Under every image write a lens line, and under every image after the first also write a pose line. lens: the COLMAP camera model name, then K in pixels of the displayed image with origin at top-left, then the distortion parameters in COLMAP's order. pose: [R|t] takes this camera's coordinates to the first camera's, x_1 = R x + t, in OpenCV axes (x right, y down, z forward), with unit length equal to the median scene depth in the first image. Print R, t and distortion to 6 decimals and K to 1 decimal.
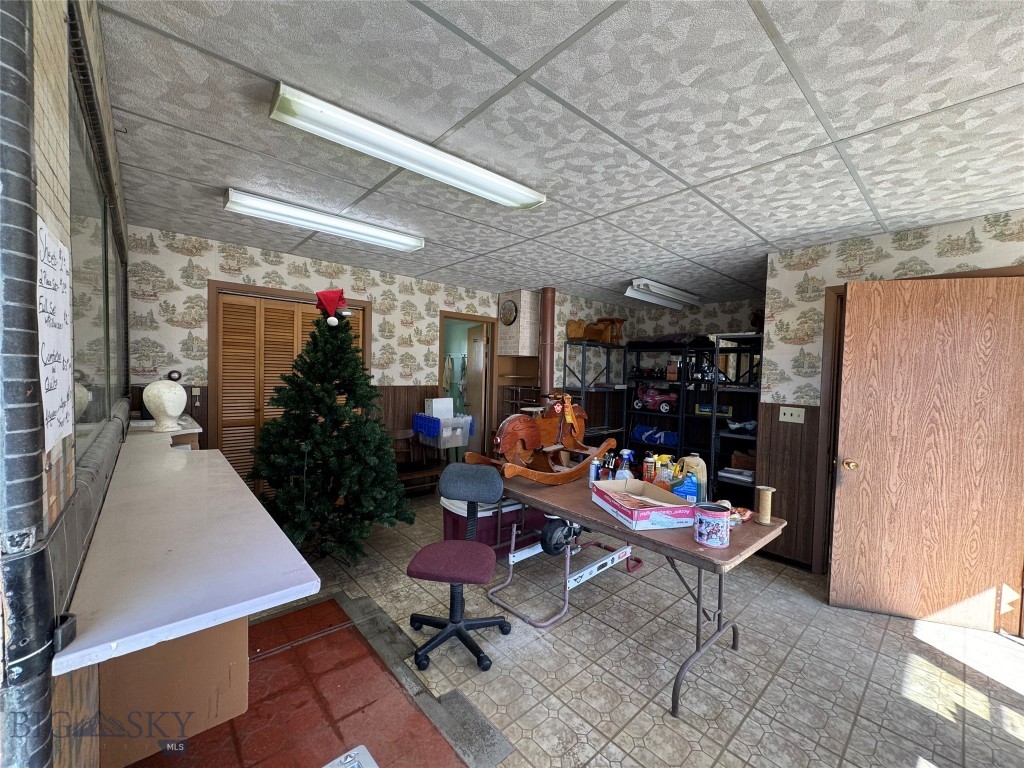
lens RADIAL K [[408.3, 0, 512.8], [0, 408.3, 386.7], [0, 0, 1]] dist [-0.002366, -0.000112]
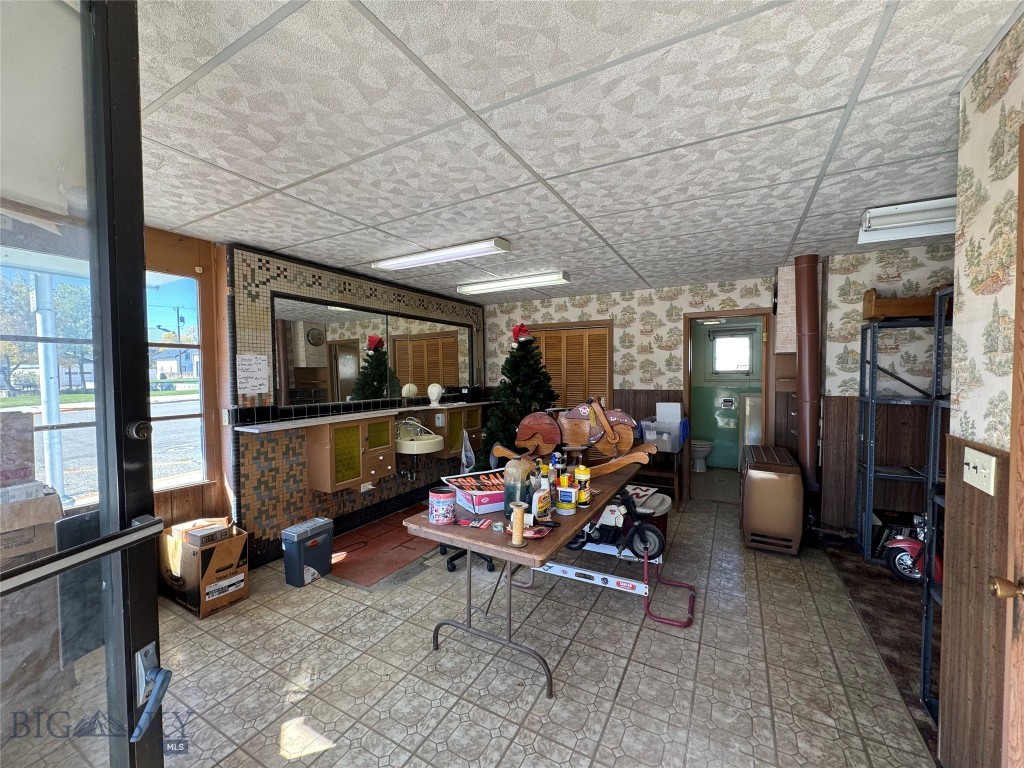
lens RADIAL K [[408.3, 0, 512.3], [0, 408.3, 386.6], [0, 0, 1]] dist [-0.002366, -0.000112]
pose [[0.333590, 0.005457, -0.942703, 0.655966], [-0.020722, 0.999784, -0.001545, -0.001936], [0.942491, 0.020050, 0.333631, 0.311708]]
